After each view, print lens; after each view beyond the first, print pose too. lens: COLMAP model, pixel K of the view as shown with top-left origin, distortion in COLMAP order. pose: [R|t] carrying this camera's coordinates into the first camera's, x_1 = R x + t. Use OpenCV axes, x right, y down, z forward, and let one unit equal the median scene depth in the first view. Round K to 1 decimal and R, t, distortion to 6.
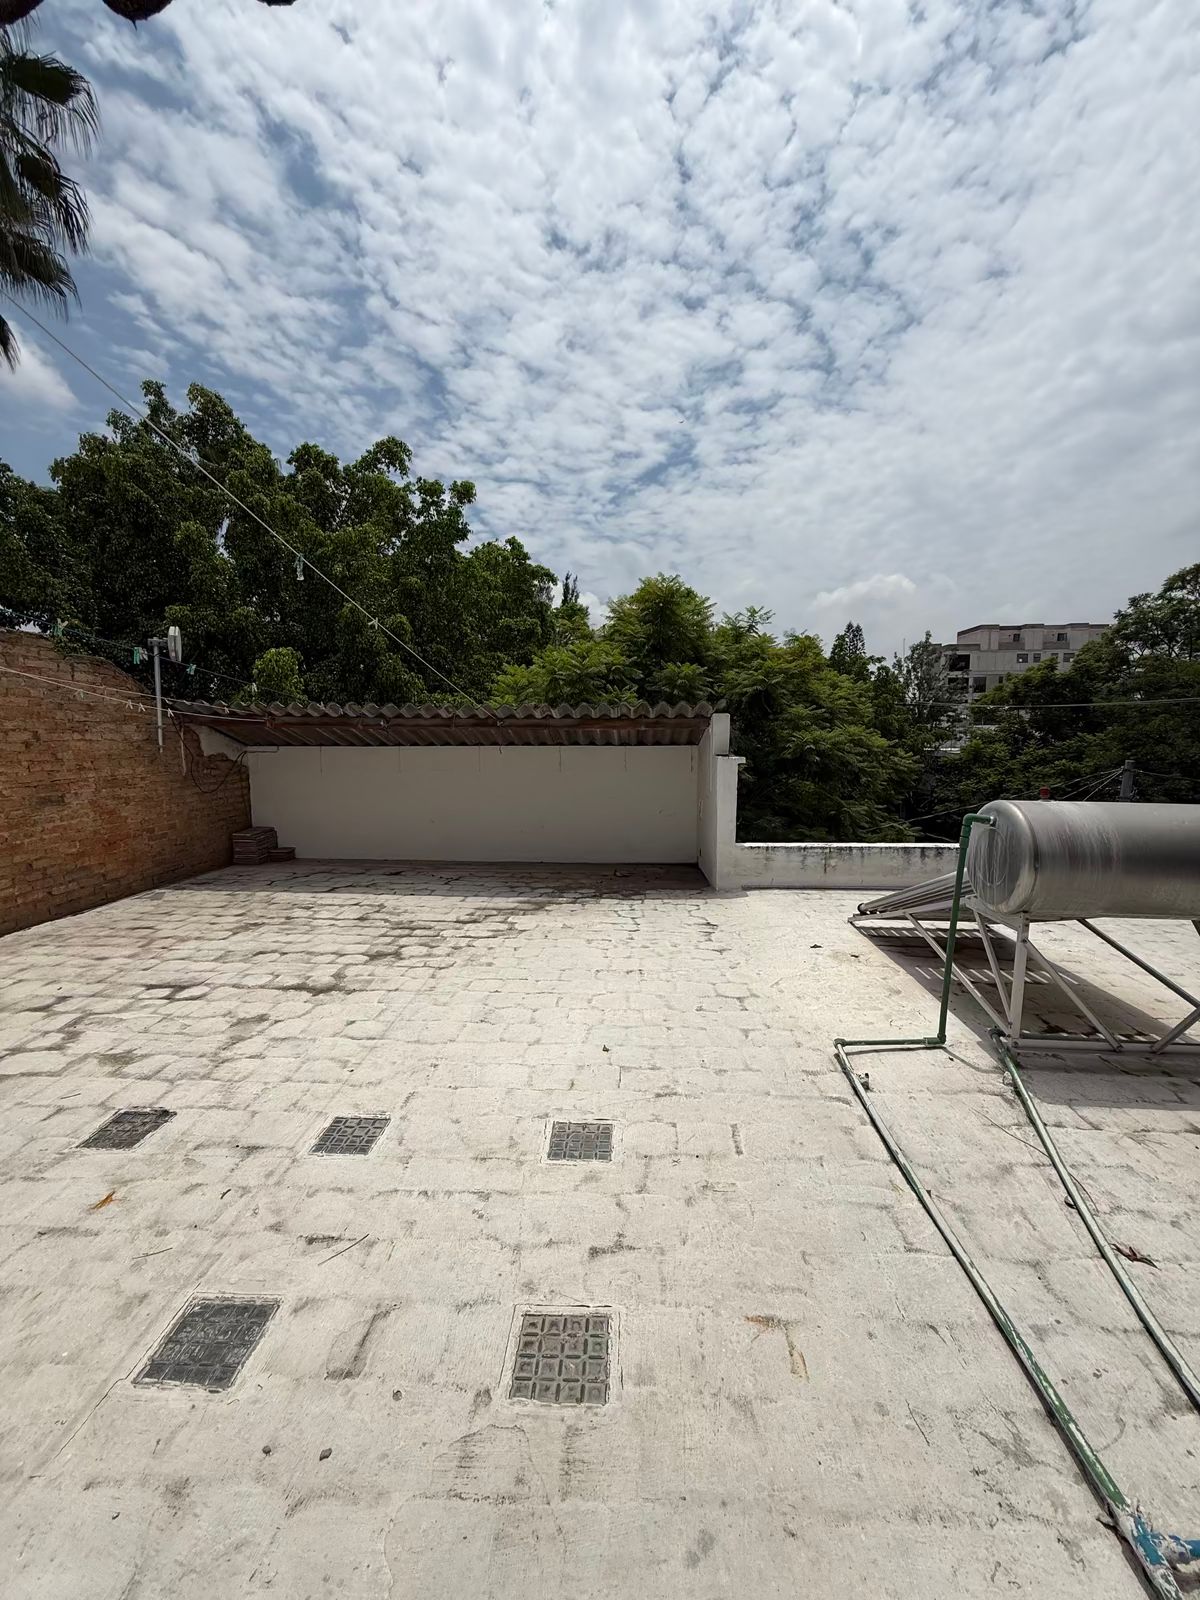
lens RADIAL K [[635.6, 0, 603.1], [0, 635.6, 799.4], [0, 0, 1]] dist [0.001252, -0.000656]
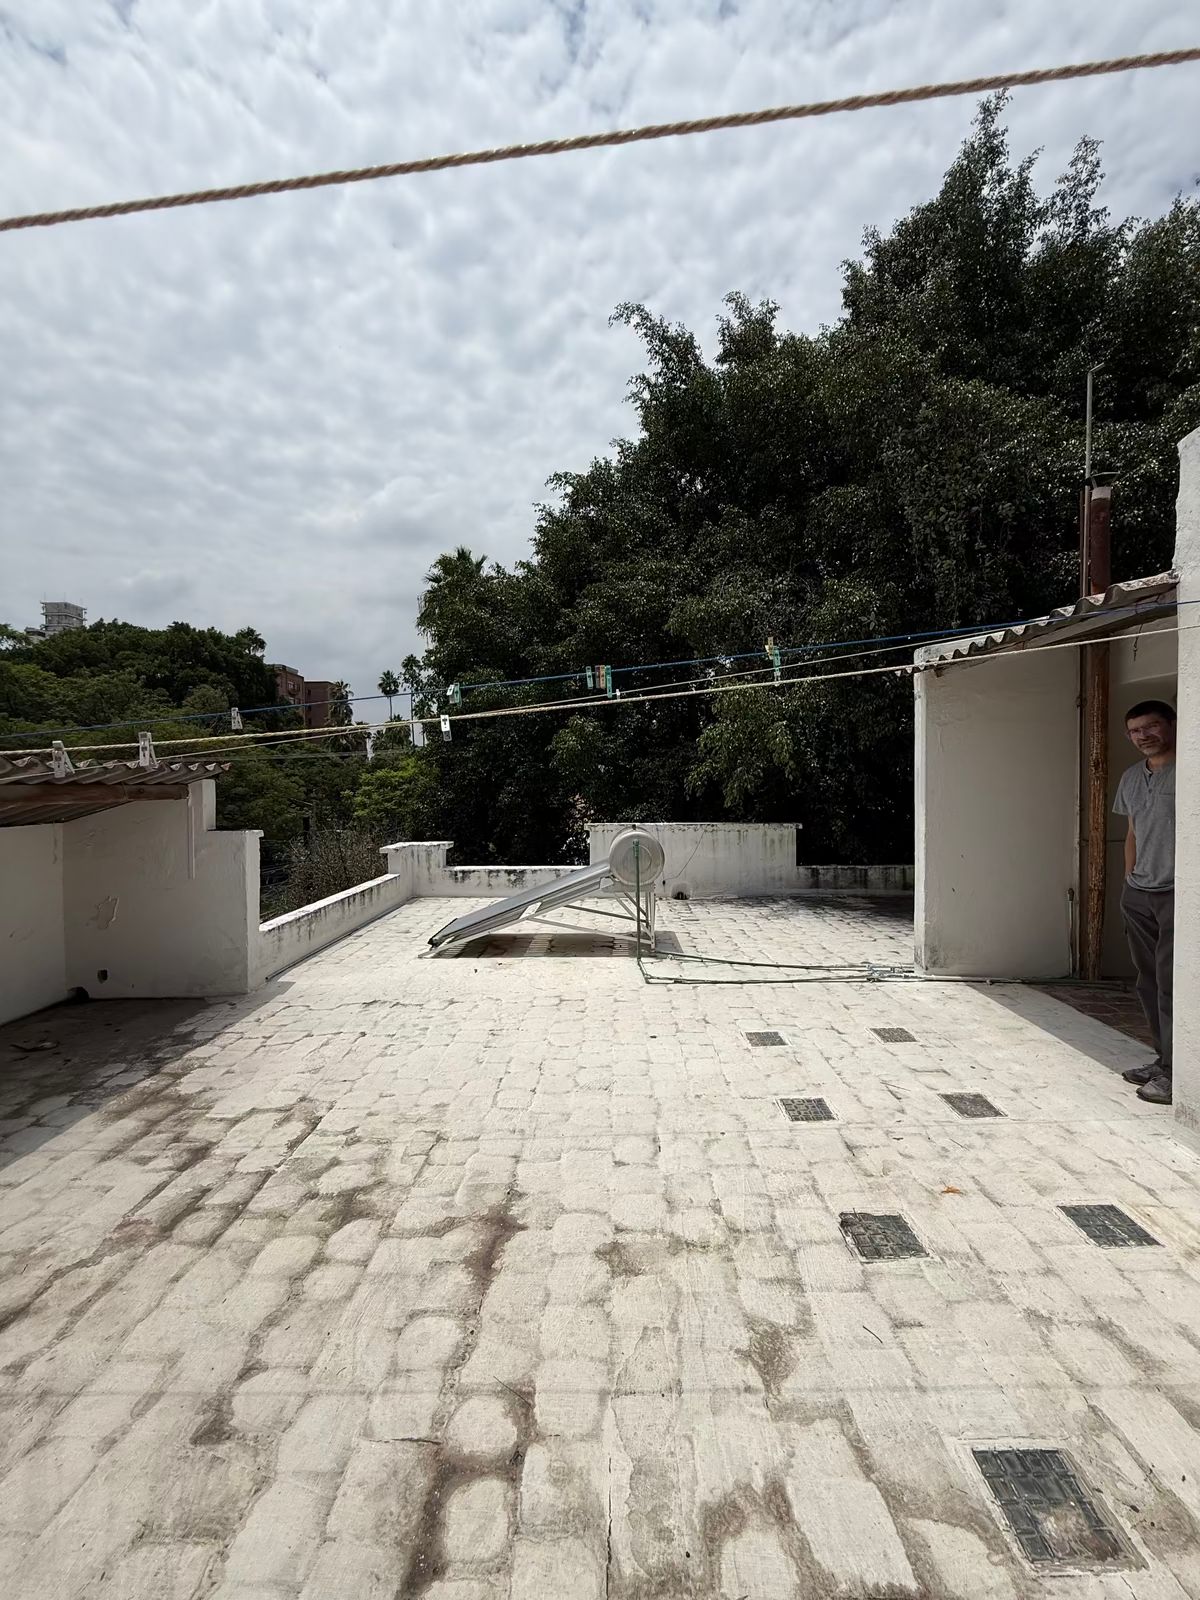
lens RADIAL K [[635.6, 0, 601.1], [0, 635.6, 795.1], [0, 0, 1]] dist [0.001252, -0.000656]
pose [[-0.036982, -0.012908, 0.999233, -0.949906], [0.110175, 0.993768, 0.016915, -0.108820], [-0.993224, 0.110716, -0.035329, 0.783805]]
